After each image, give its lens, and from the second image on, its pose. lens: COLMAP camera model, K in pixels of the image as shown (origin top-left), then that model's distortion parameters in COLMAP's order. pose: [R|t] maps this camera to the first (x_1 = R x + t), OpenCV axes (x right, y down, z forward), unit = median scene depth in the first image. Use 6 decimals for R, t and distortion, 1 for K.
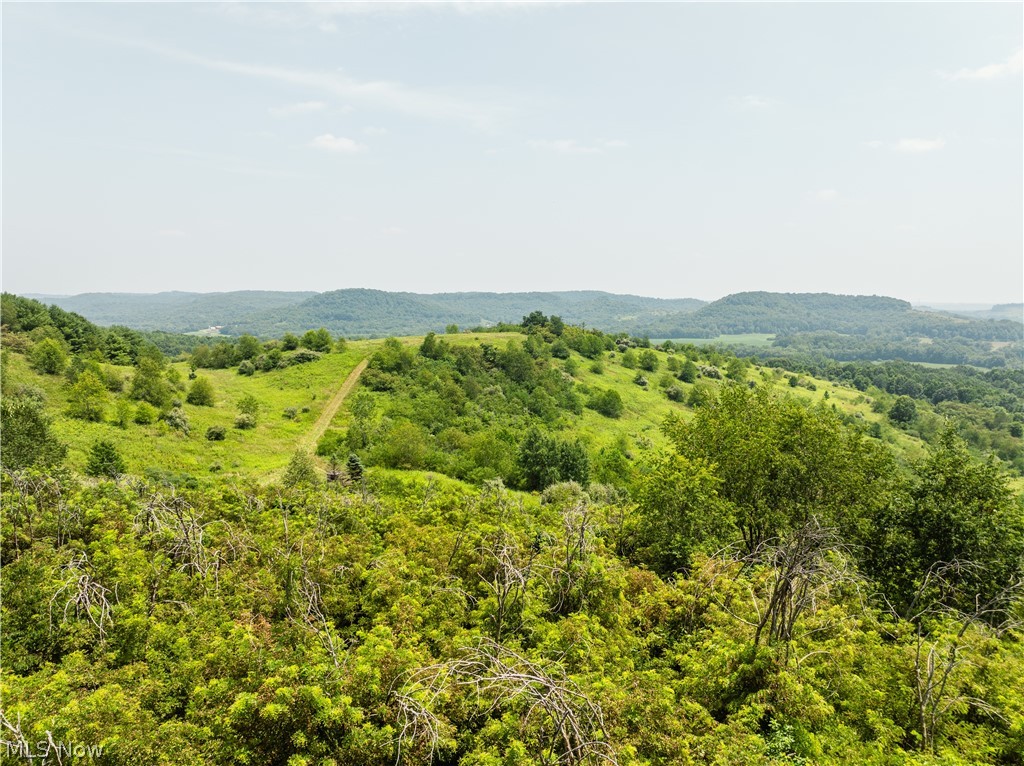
lens RADIAL K [[721.4, 0, 515.9], [0, 721.4, 375.1], [0, 0, 1]] dist [-0.048927, 0.017767]
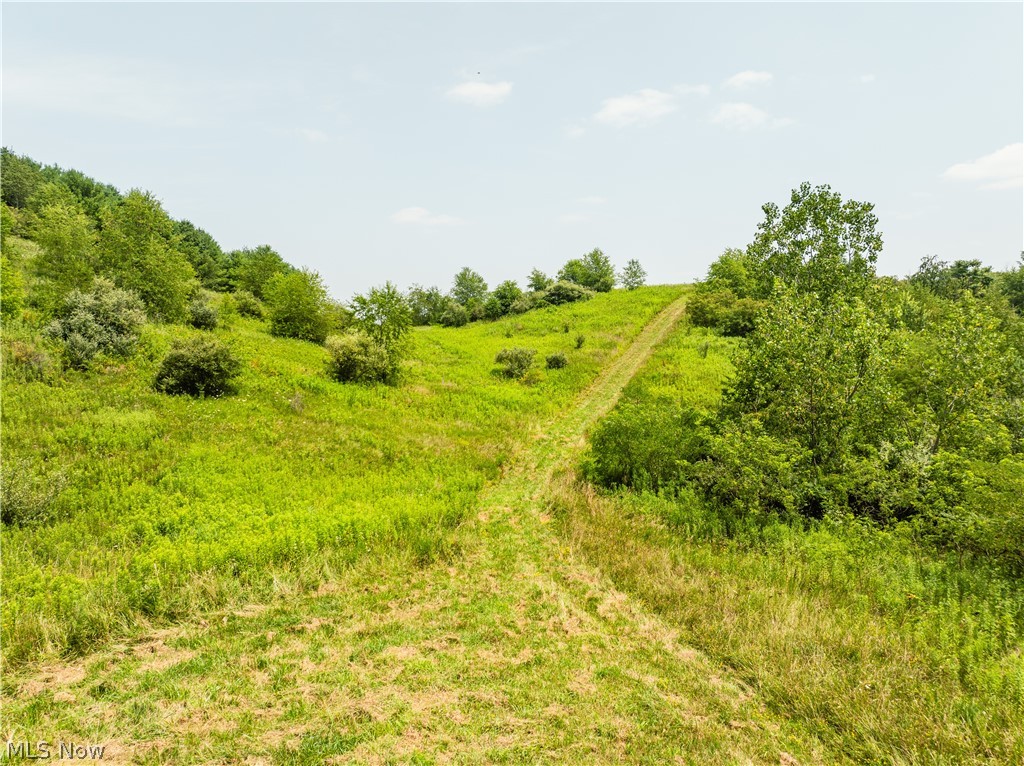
lens RADIAL K [[721.4, 0, 515.9], [0, 721.4, 375.1], [0, 0, 1]] dist [-0.048927, 0.017767]
pose [[0.935995, 0.009873, -0.351874, -0.161220], [-0.029756, 0.998248, -0.051142, 0.065456], [0.350753, 0.058340, 0.934649, 0.573611]]
